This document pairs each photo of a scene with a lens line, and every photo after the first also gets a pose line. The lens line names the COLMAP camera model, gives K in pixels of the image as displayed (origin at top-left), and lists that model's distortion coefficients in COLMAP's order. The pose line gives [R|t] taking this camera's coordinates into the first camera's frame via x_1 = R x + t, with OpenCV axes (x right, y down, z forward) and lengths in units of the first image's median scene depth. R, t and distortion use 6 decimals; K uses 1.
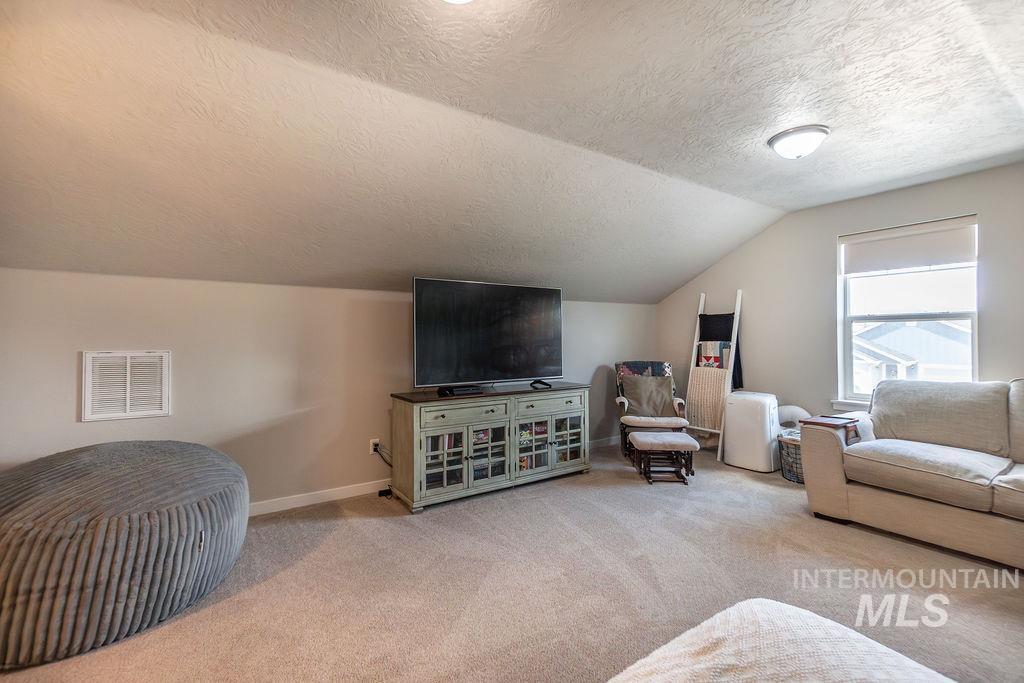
lens RADIAL K [[440.6, 0, 503.4], [0, 440.6, 339.4], [0, 0, 1]] dist [-0.009494, 0.002157]
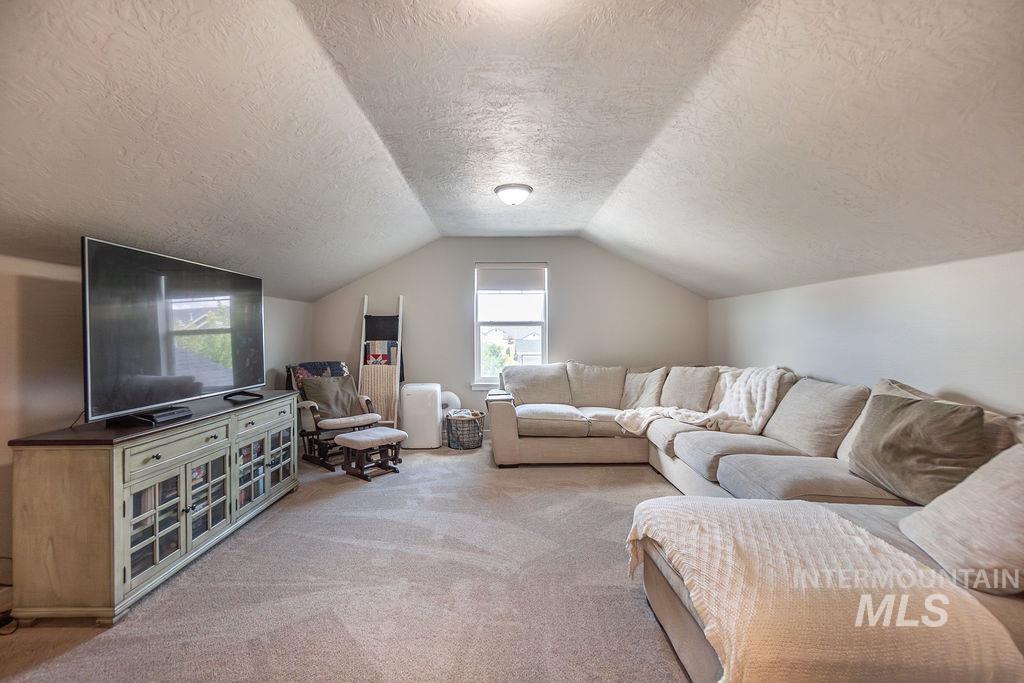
lens RADIAL K [[440.6, 0, 501.5], [0, 440.6, 338.9], [0, 0, 1]] dist [-0.009494, 0.002157]
pose [[0.562847, -0.004723, 0.826548, -0.350315], [0.004587, 0.999986, 0.002590, -0.001759], [-0.826548, 0.002334, 0.562861, 0.182708]]
